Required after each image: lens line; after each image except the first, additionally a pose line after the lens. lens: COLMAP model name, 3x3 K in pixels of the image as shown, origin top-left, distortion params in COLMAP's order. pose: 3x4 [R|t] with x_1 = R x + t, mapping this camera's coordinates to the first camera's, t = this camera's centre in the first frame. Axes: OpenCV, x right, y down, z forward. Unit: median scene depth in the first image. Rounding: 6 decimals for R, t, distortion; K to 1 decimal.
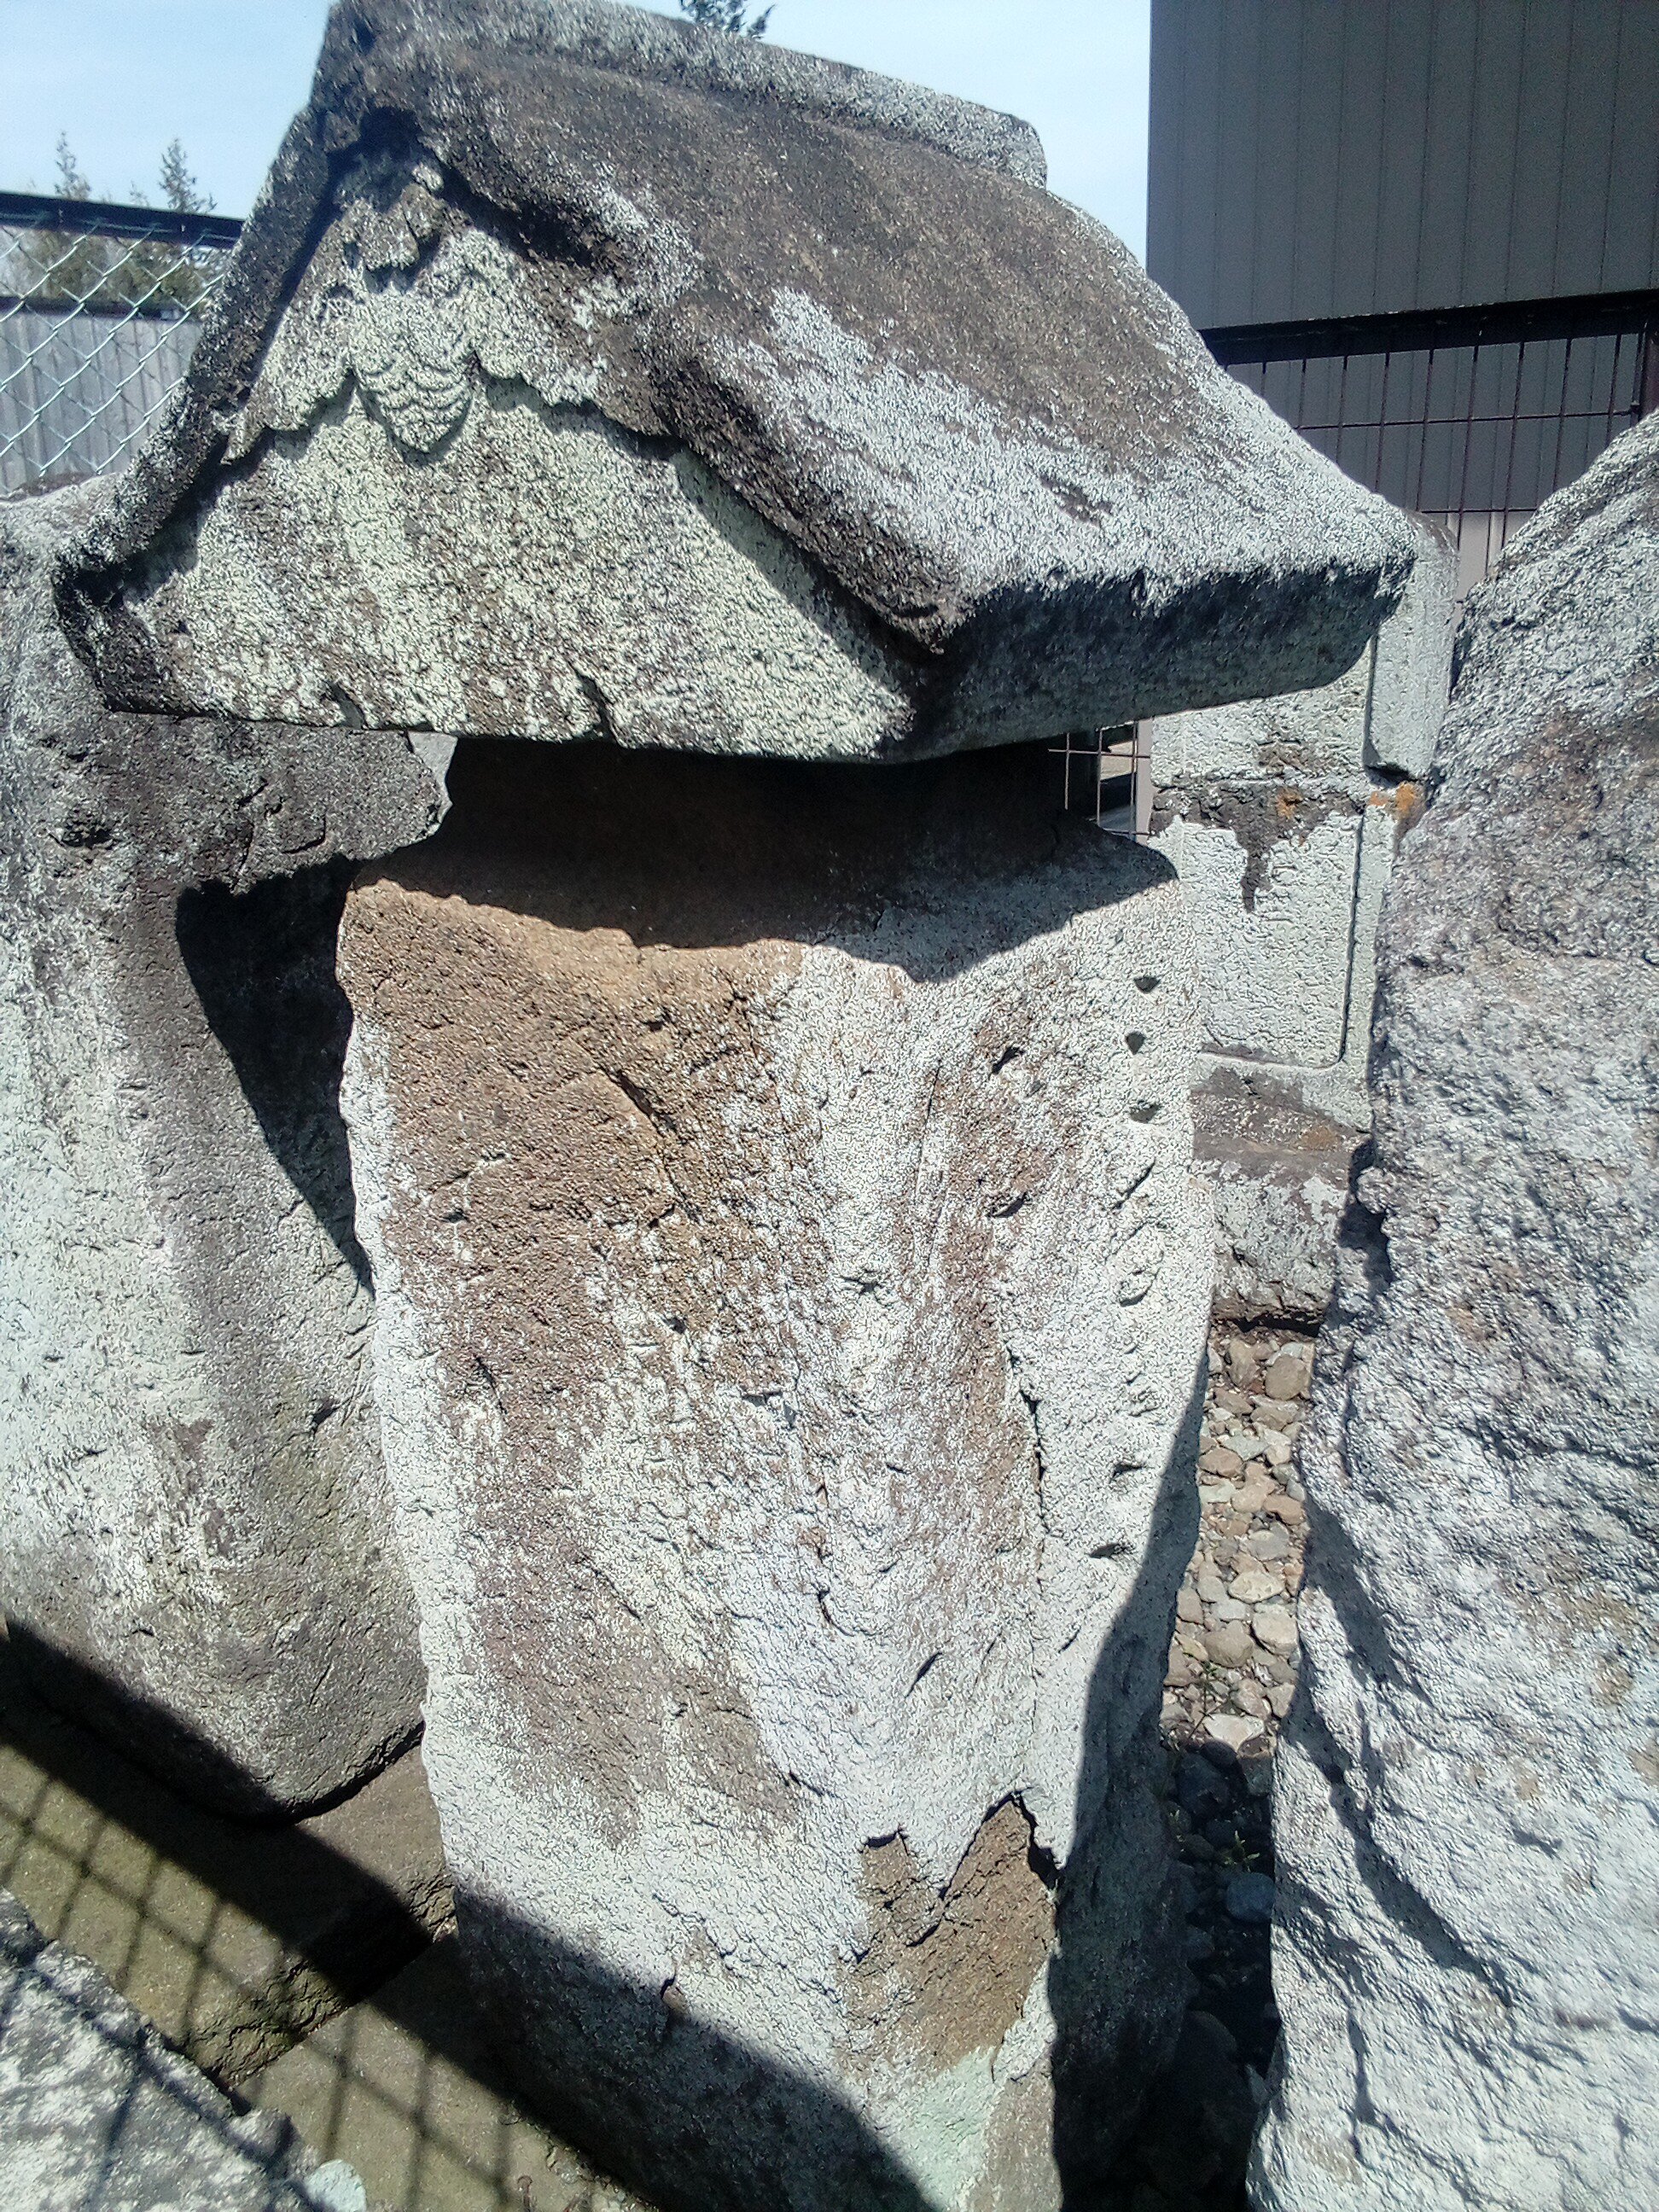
lens RADIAL K [[1825.5, 0, 826.2], [0, 1825.5, 1110.9], [0, 0, 1]] dist [0.073931, -0.106301]
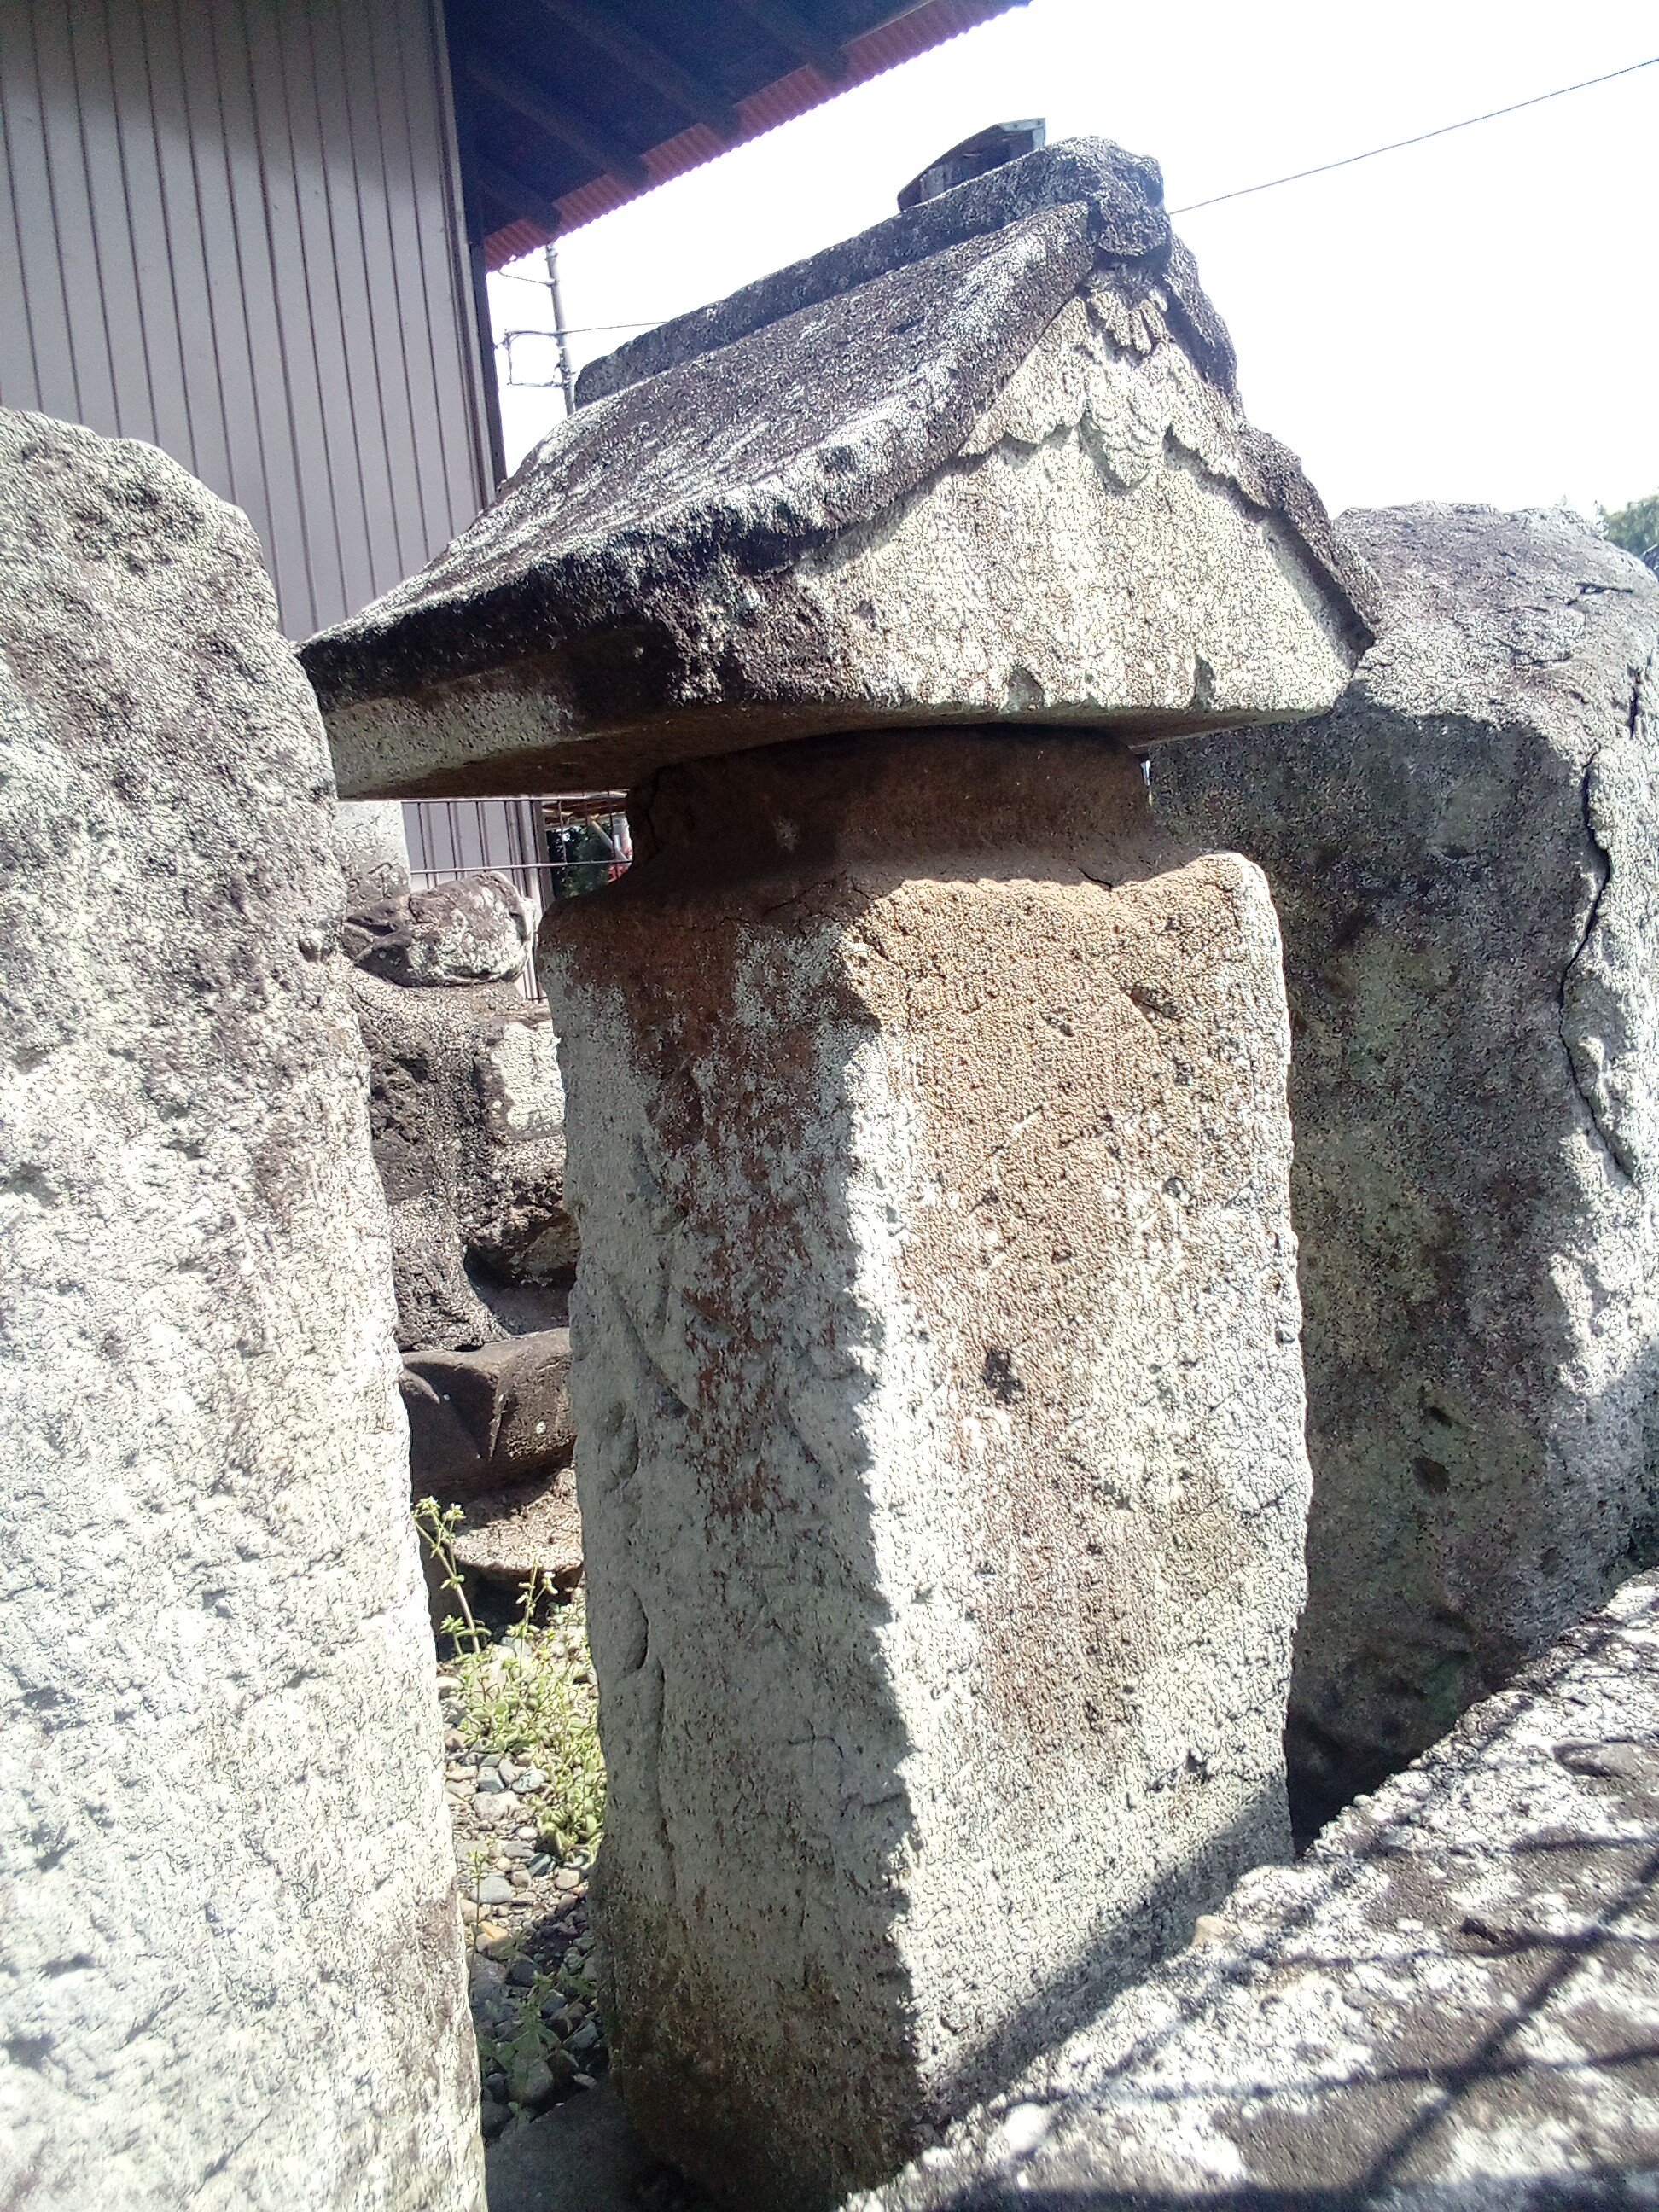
lens RADIAL K [[1825.5, 0, 815.1], [0, 1825.5, 1101.0], [0, 0, 1]] dist [0.073931, -0.106301]
pose [[0.111011, -0.081465, 0.990475, -0.986004], [0.382747, 0.923262, 0.033039, -0.052006], [-0.917159, 0.375434, 0.133673, 0.748664]]
